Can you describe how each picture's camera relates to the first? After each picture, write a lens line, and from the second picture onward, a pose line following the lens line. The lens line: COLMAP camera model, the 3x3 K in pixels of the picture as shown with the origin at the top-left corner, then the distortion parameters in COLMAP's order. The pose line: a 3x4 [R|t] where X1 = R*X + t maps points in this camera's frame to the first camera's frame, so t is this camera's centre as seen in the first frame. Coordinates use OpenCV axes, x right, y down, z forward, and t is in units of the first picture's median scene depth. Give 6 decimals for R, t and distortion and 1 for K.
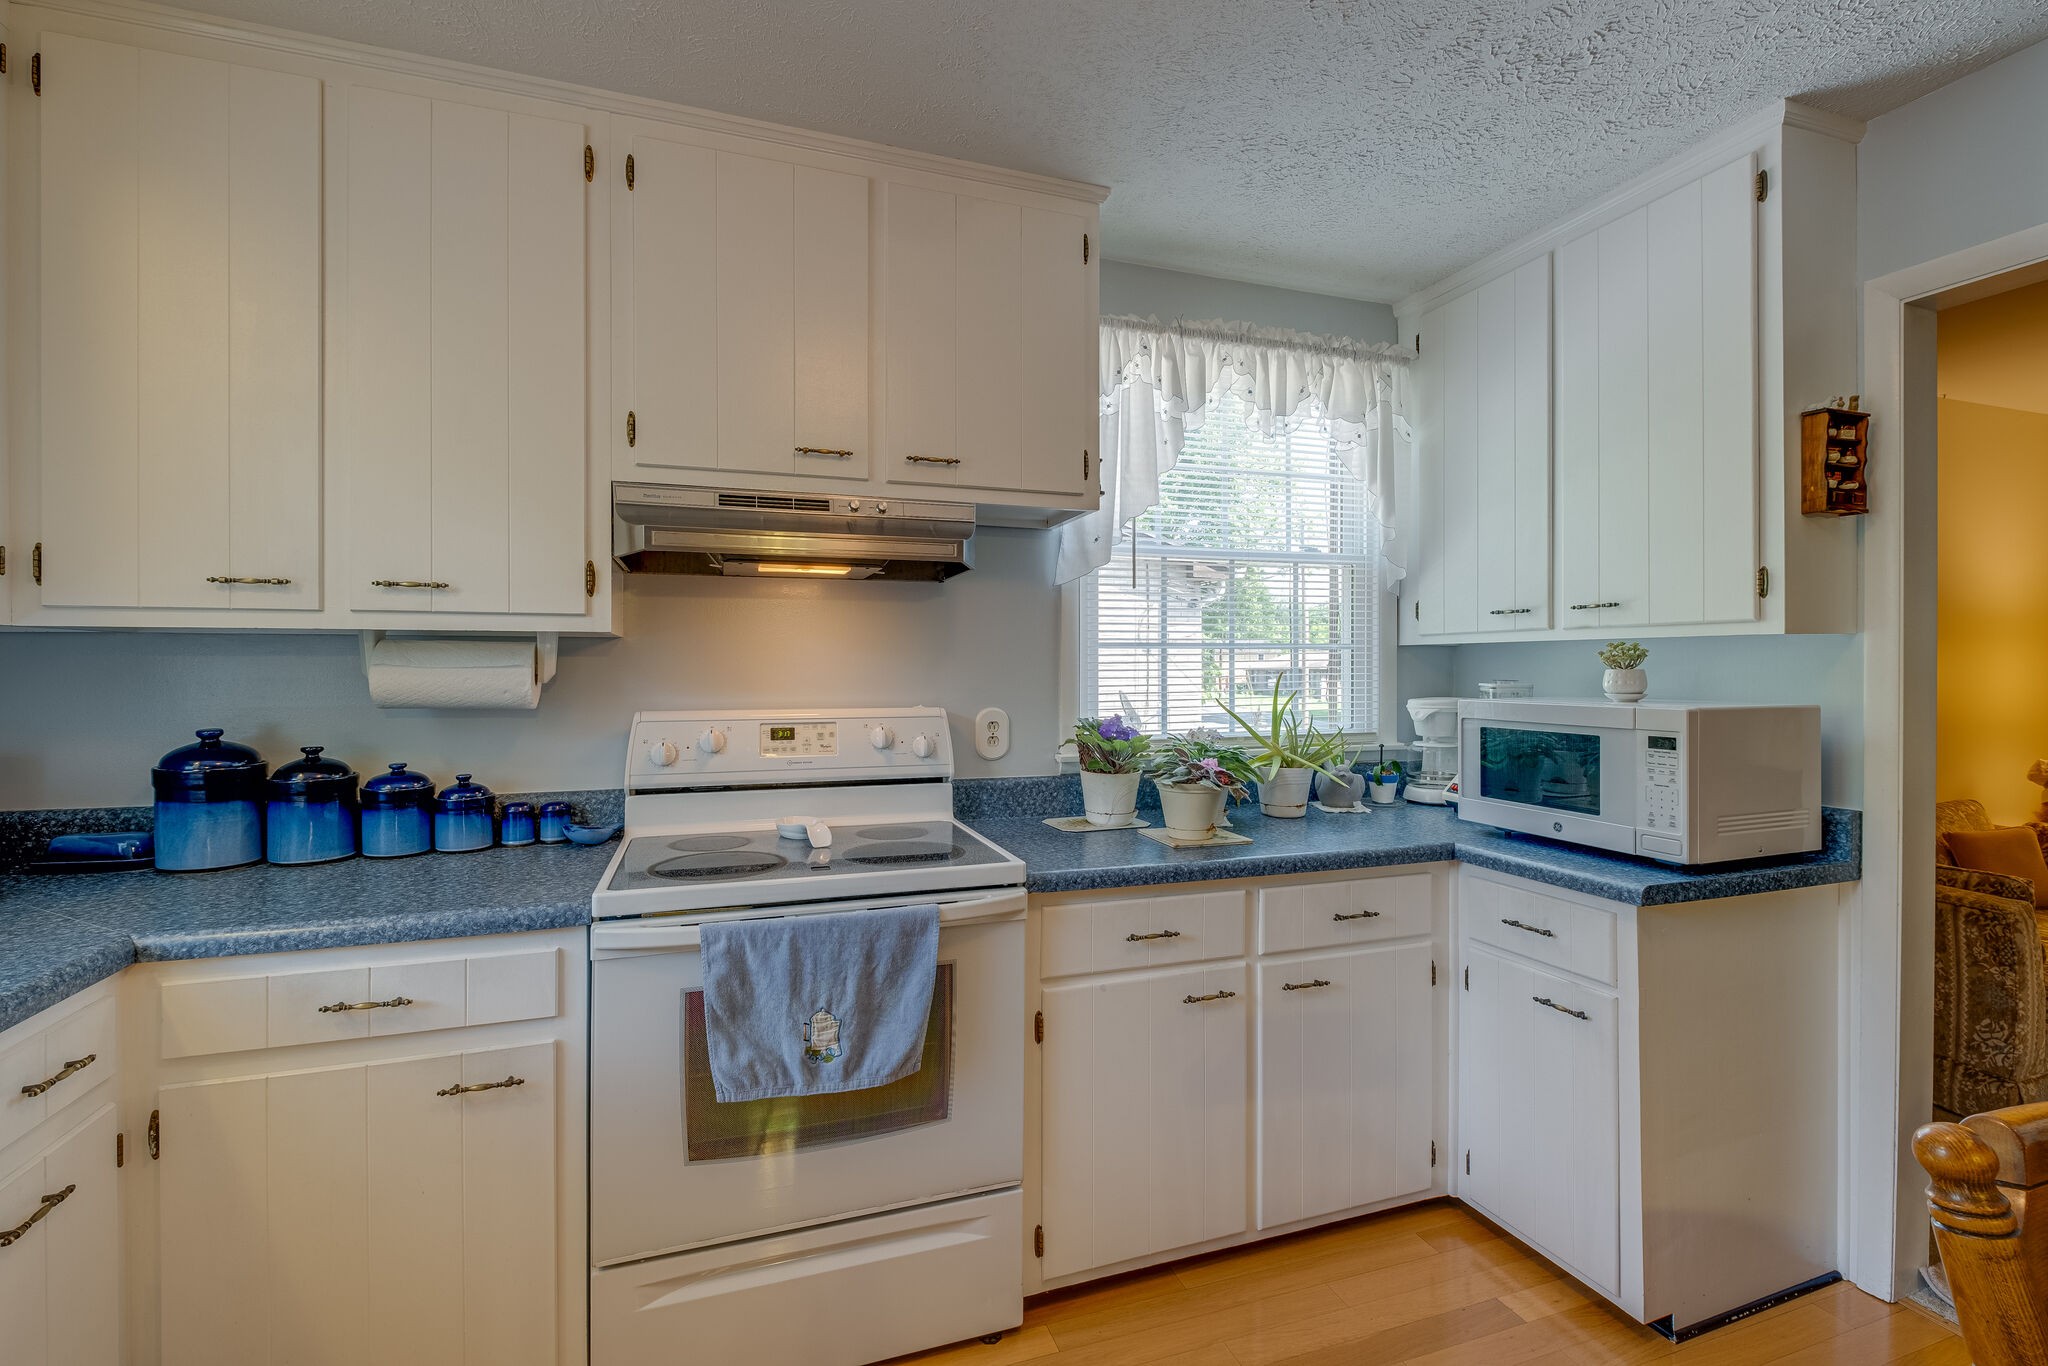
lens RADIAL K [[889.1, 0, 1019.0], [0, 889.1, 668.4], [0, 0, 1]] dist [-0.004622, -0.000834]
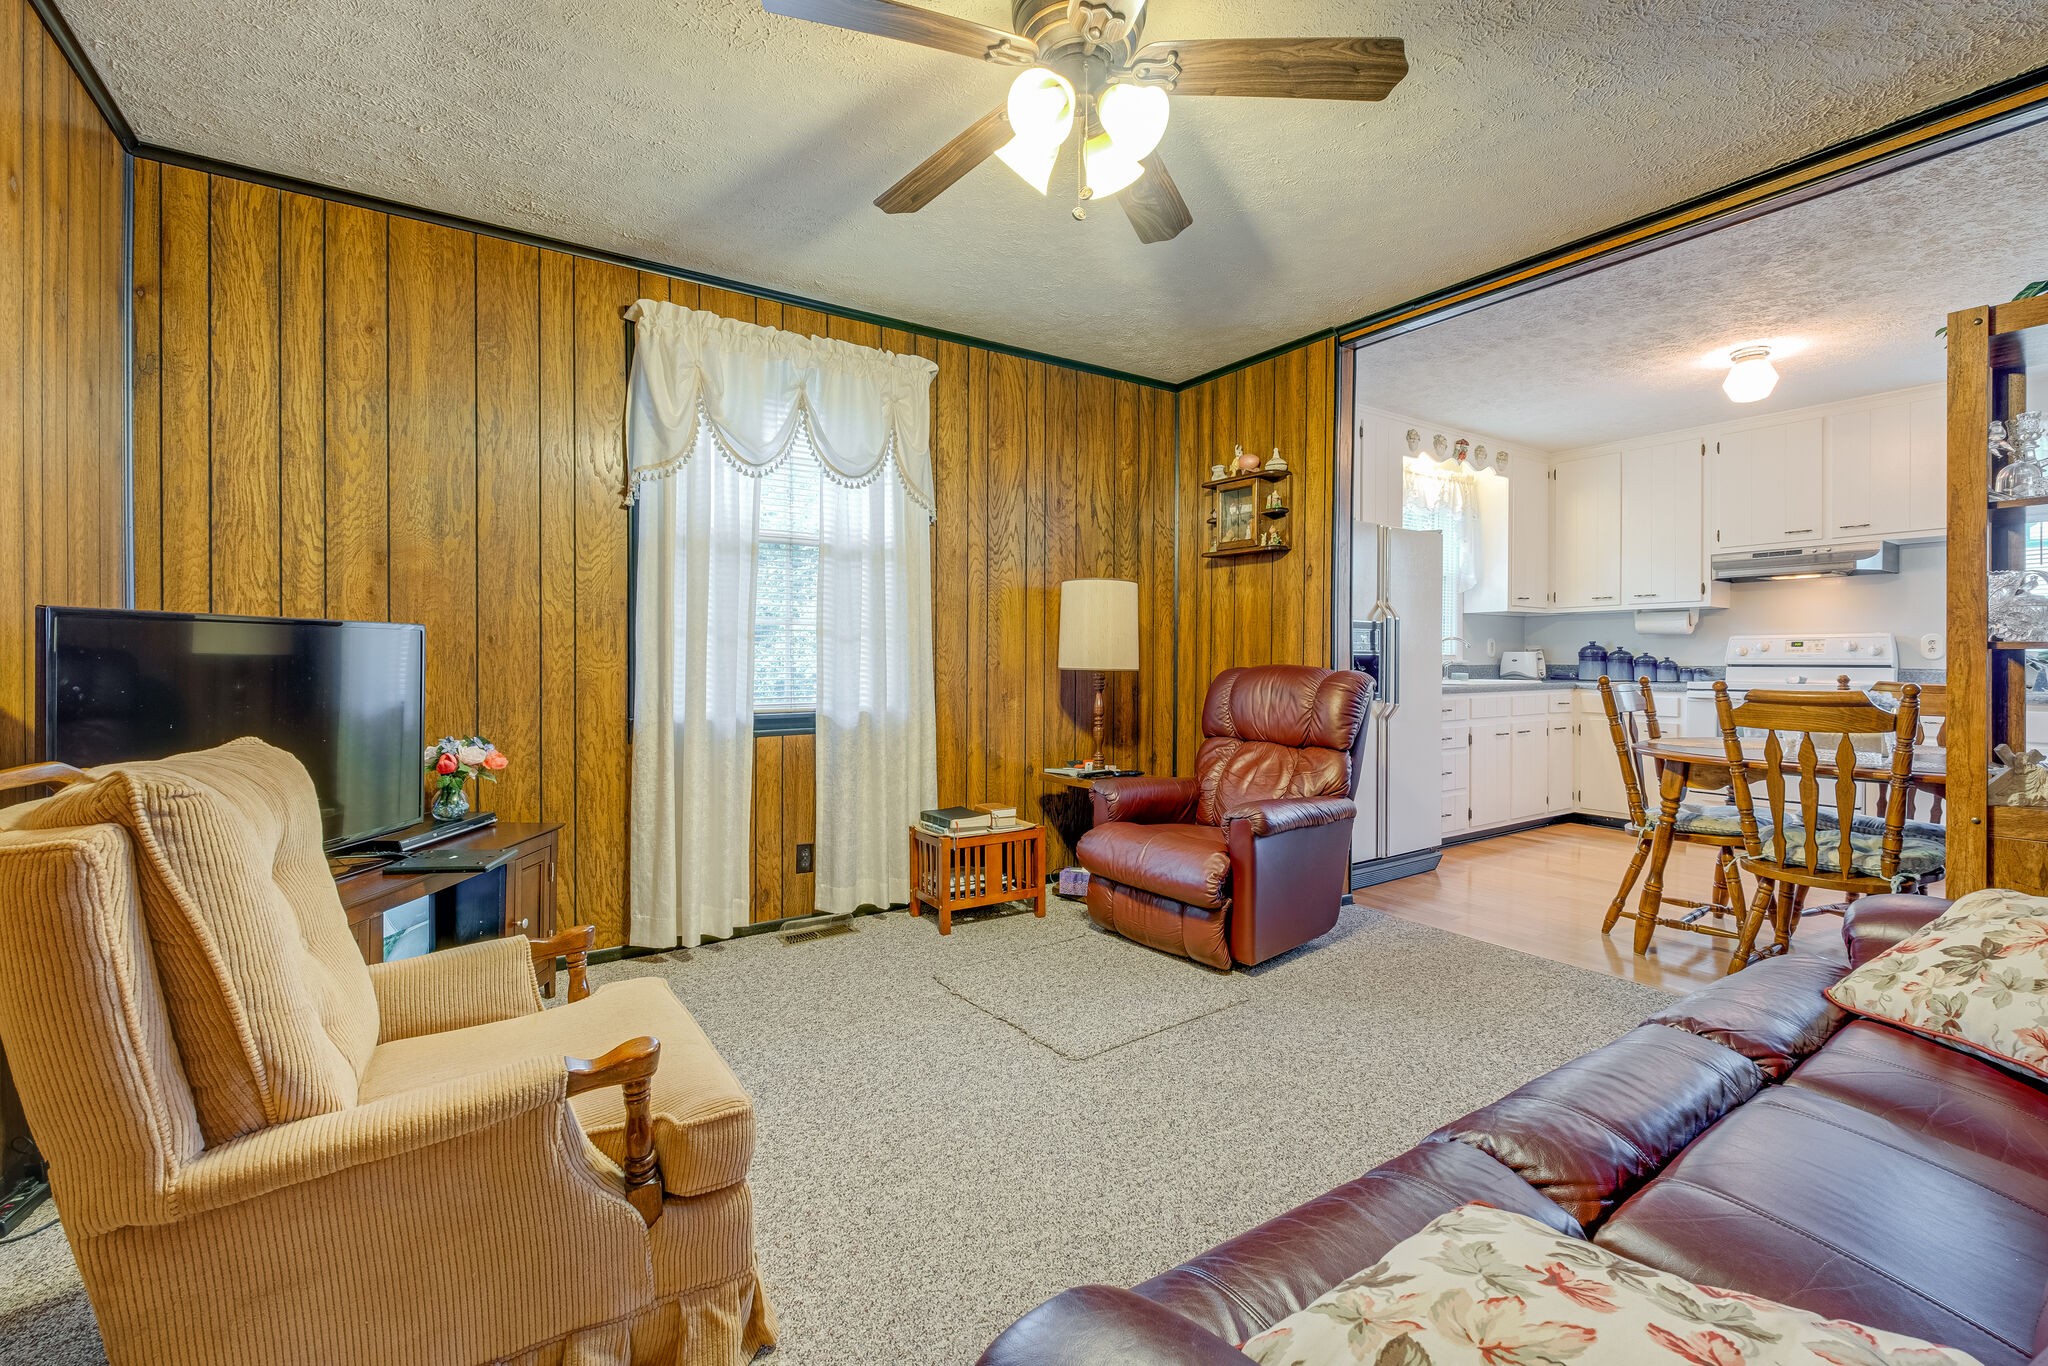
lens RADIAL K [[889.1, 0, 1025.1], [0, 889.1, 667.3], [0, 0, 1]] dist [-0.004622, -0.000834]
pose [[0.240168, 0.009105, -0.970689, 1.787854], [-0.001898, 0.999959, 0.008910, 0.135090], [0.970730, -0.000298, 0.240175, -1.850040]]
